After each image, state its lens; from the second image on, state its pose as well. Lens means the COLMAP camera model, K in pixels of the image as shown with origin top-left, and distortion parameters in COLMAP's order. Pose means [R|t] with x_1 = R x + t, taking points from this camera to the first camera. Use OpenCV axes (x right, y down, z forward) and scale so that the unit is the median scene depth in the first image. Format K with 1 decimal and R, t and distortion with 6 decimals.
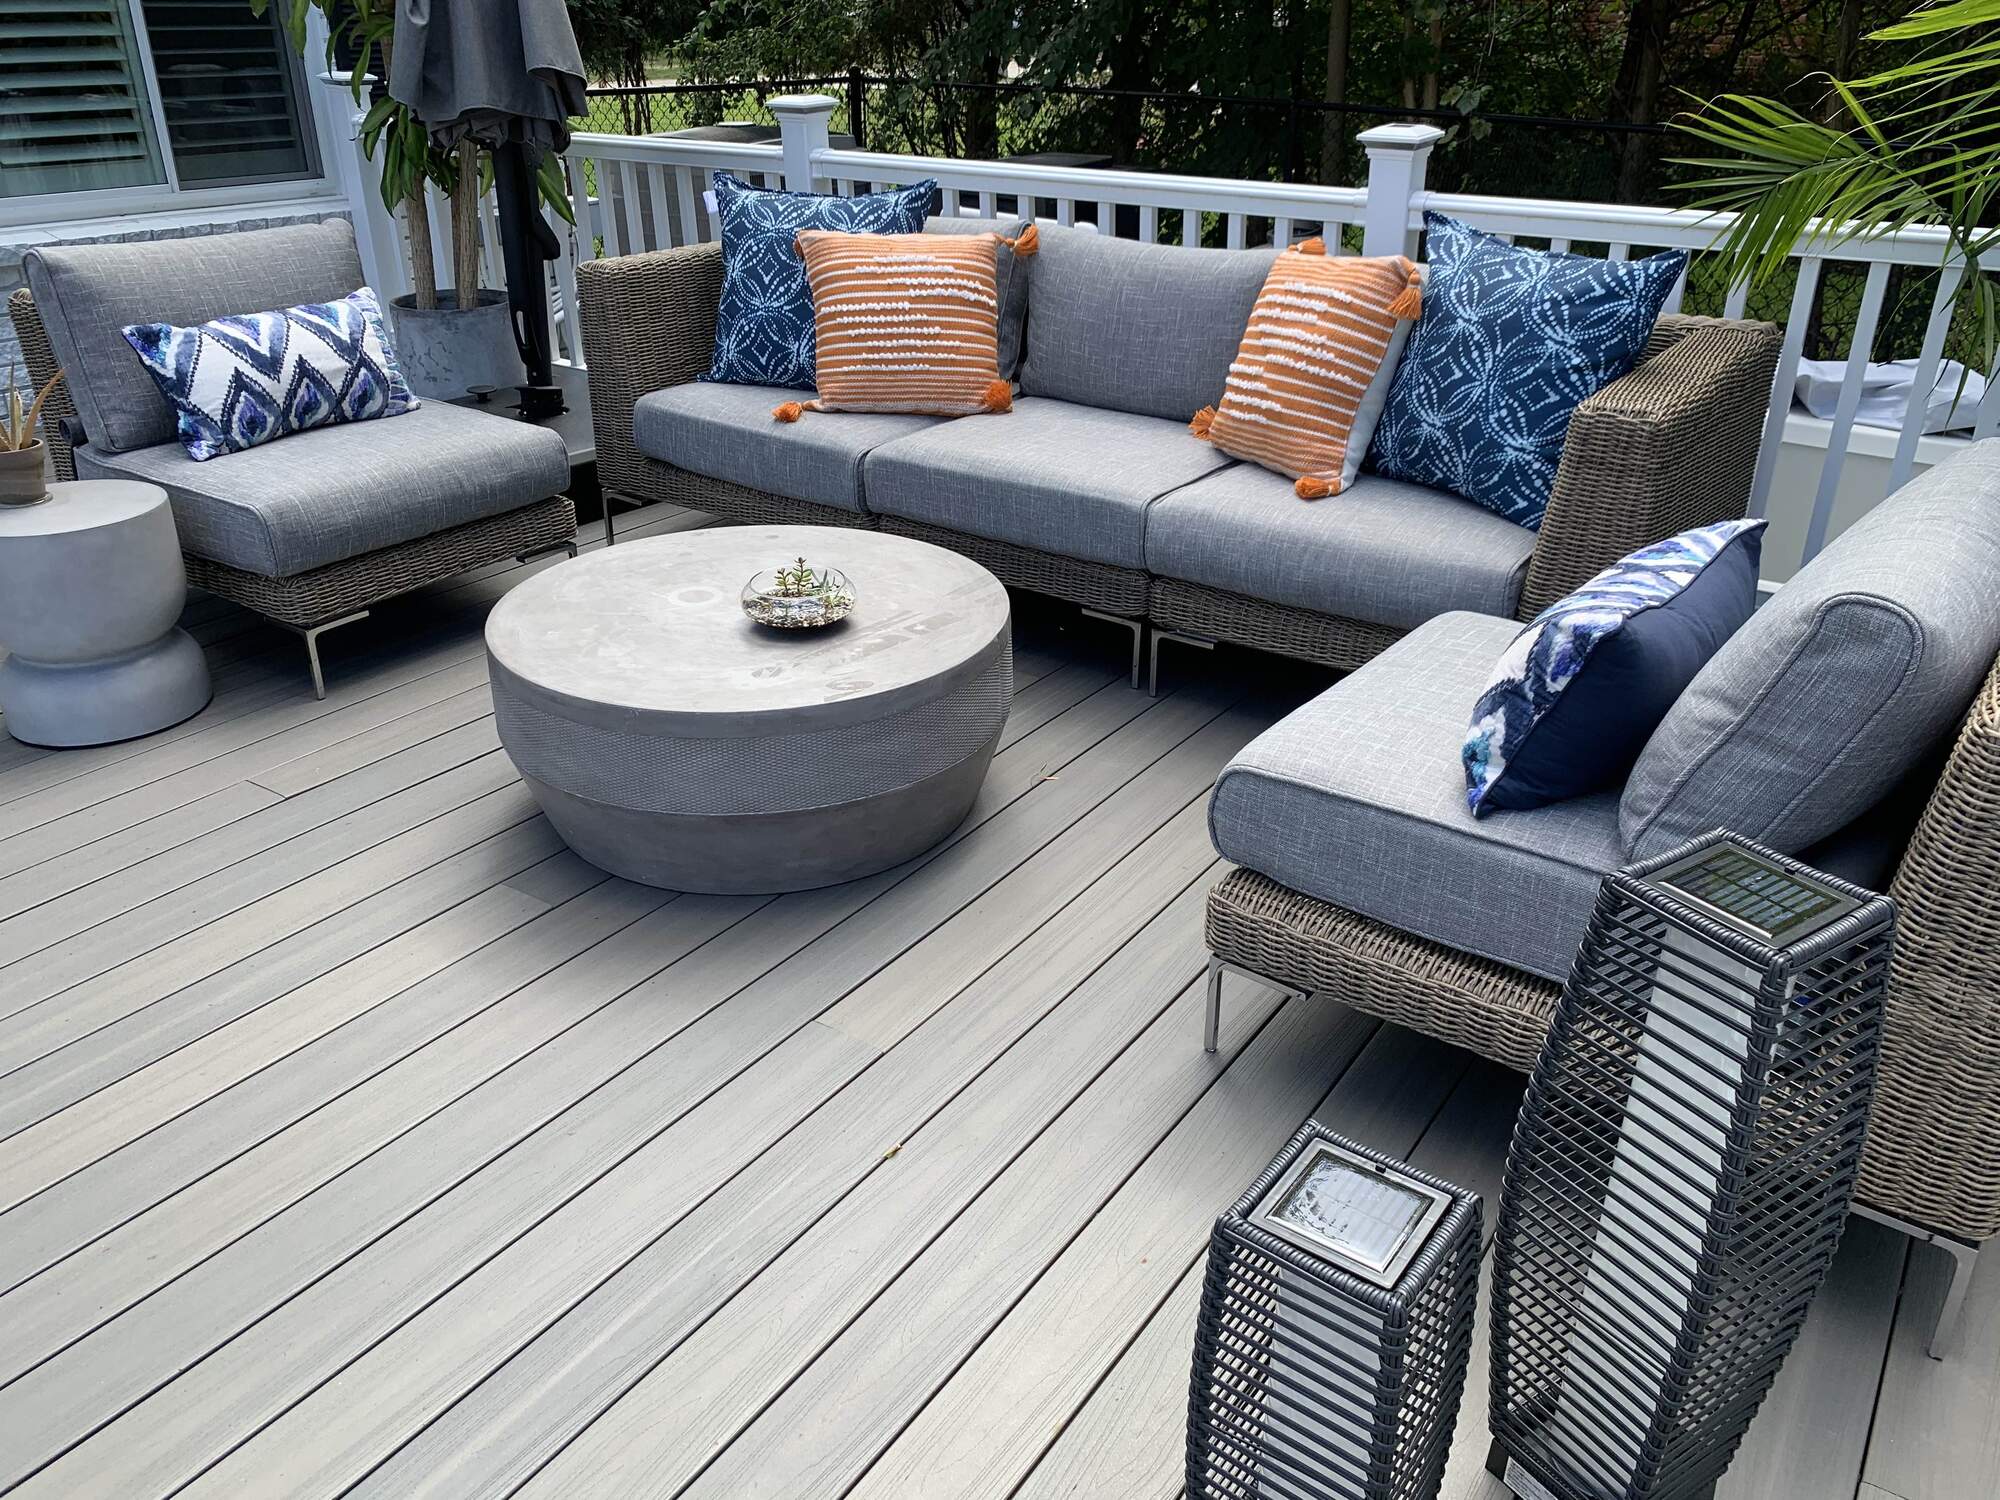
lens RADIAL K [[1526.0, 0, 1000.0], [0, 1526.0, 750.0], [0, 0, 1]] dist [0.092982, -0.202454]
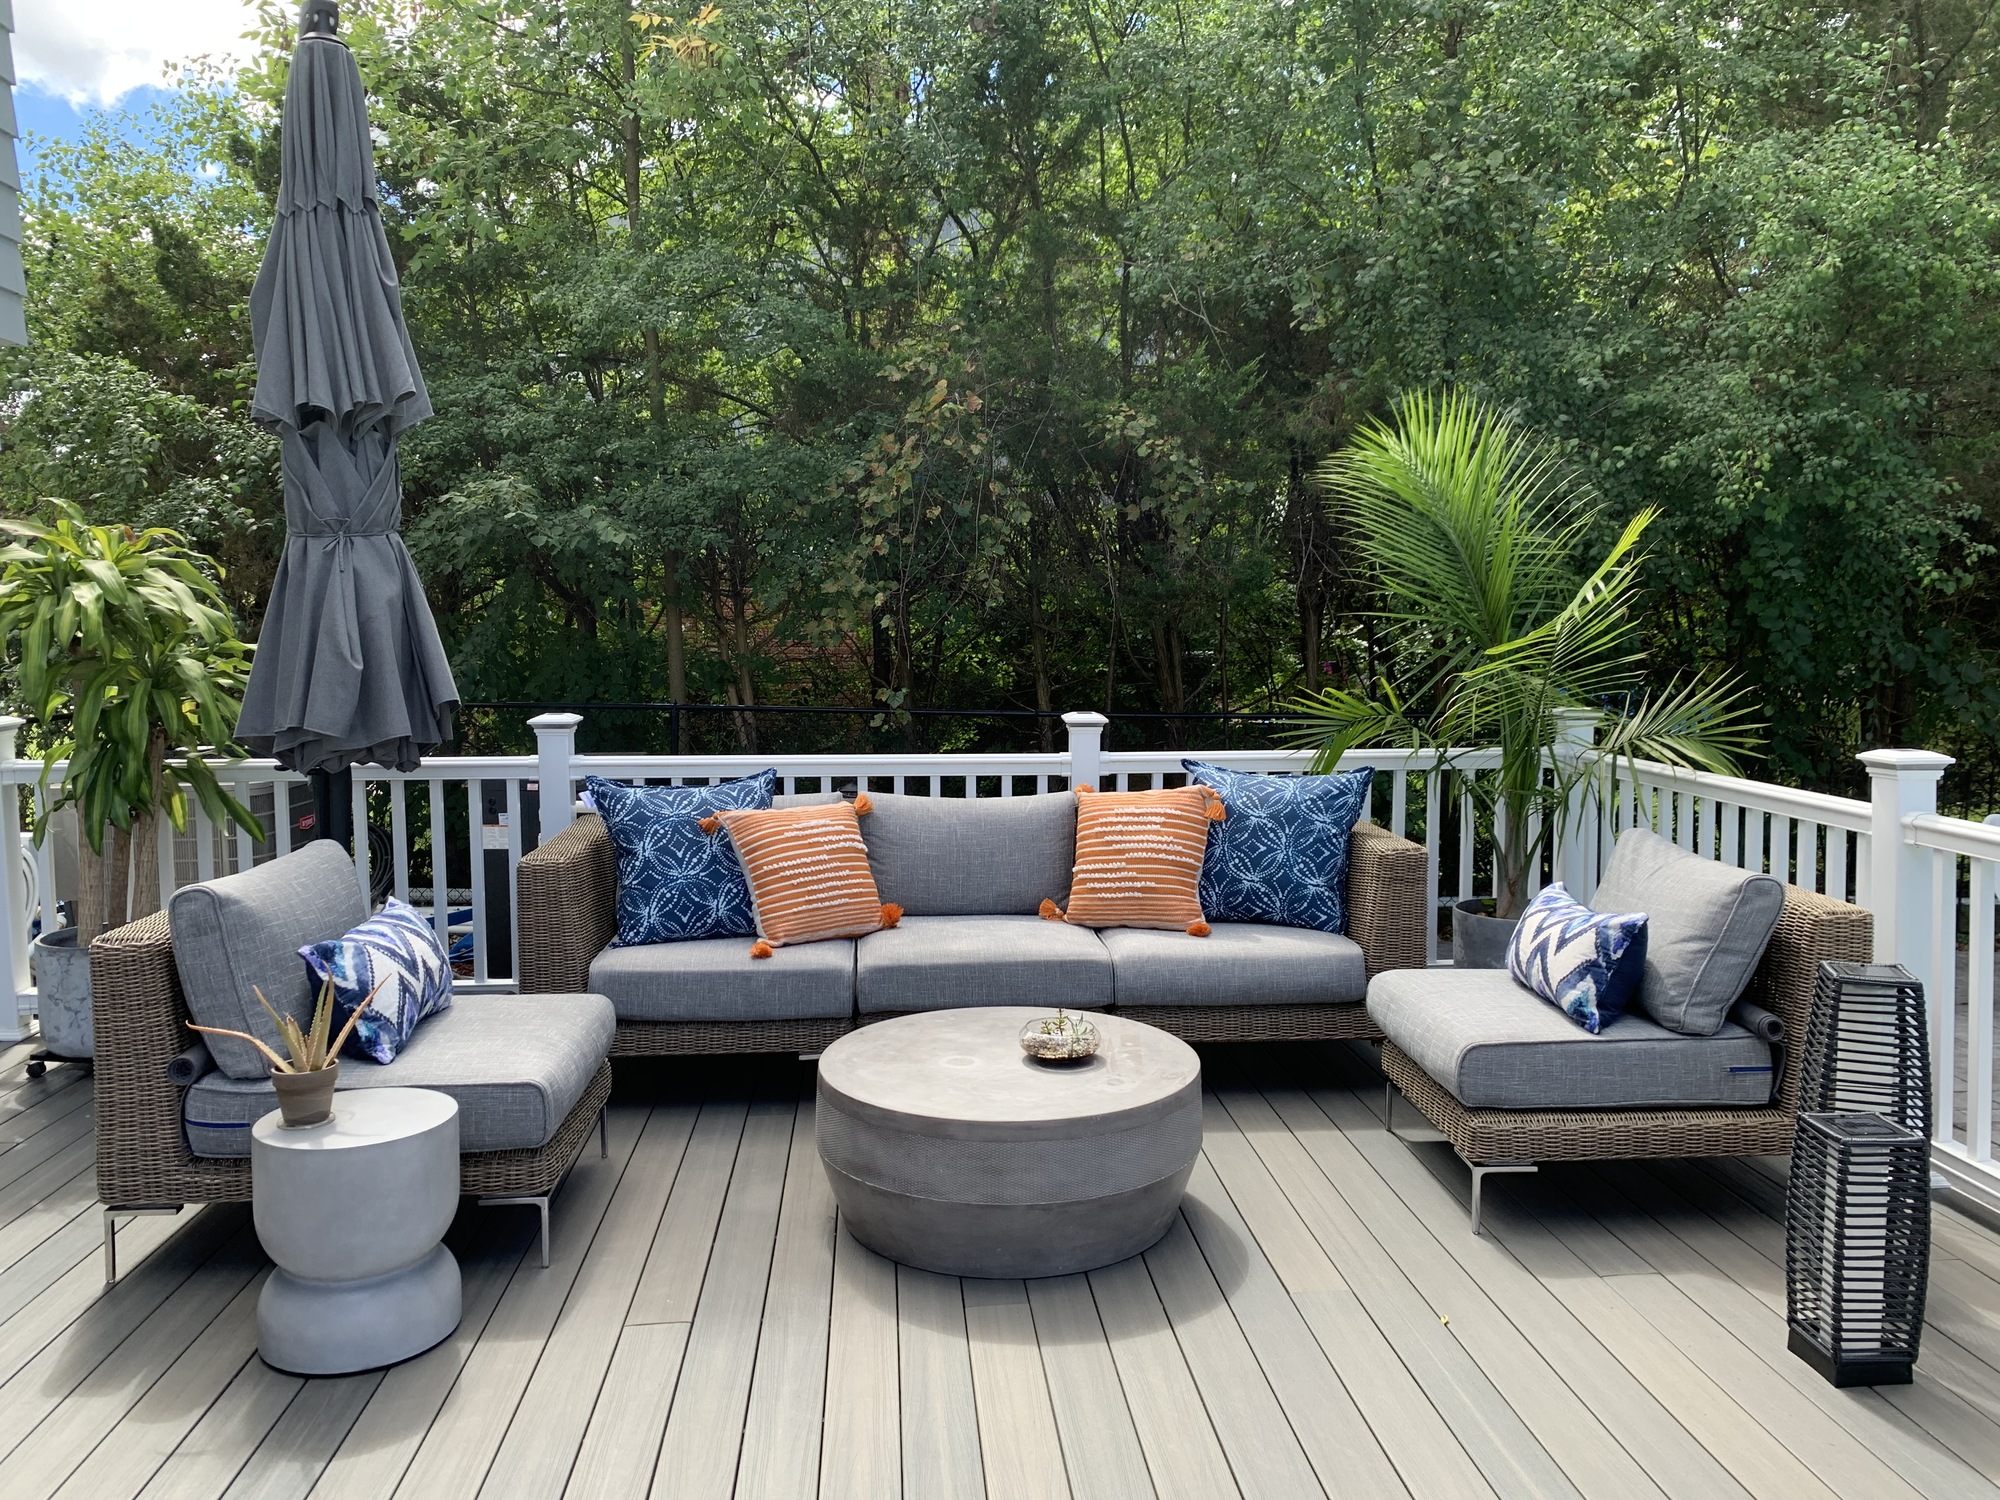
lens RADIAL K [[1520.1, 0, 1029.0], [0, 1520.1, 745.3], [0, 0, 1]] dist [0.124291, -0.255189]
pose [[0.766884, -0.057444, 0.639209, -0.848288], [0.285150, 0.922776, -0.259178, 0.004139], [-0.574959, 0.381030, 0.724043, -0.067001]]
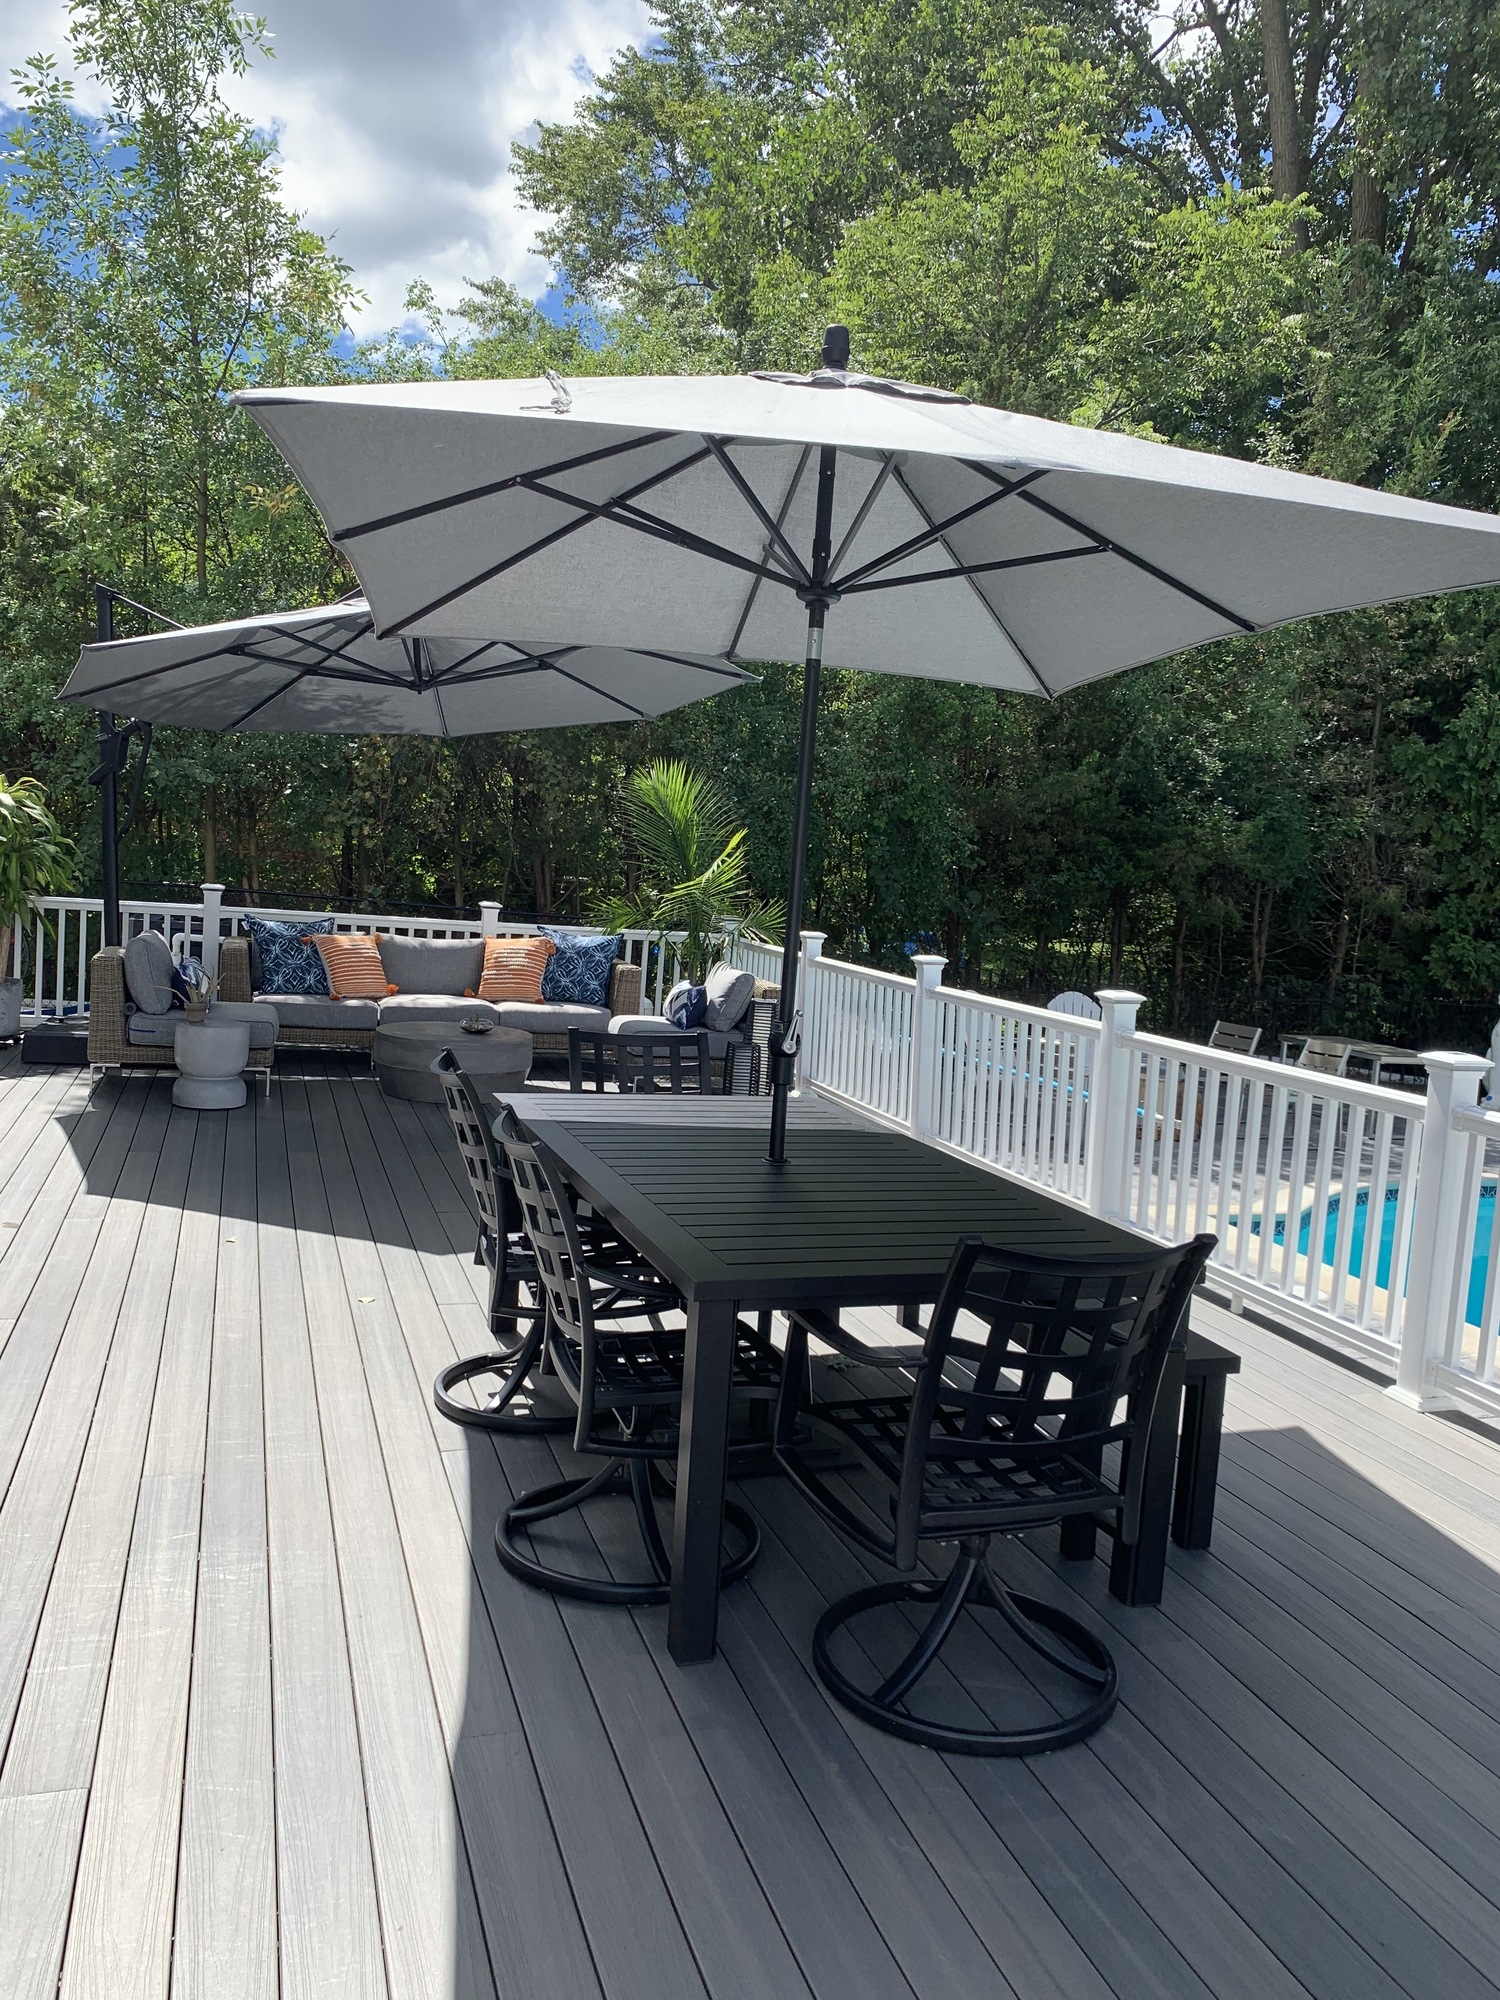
lens RADIAL K [[1520.1, 0, 791.1], [0, 1520.1, 989.9], [0, 0, 1]] dist [0.124291, -0.255189]
pose [[0.594200, -0.031854, 0.803686, -2.068421], [0.289187, 0.940857, -0.176518, 0.533086], [-0.750531, 0.337303, 0.568270, -1.269085]]
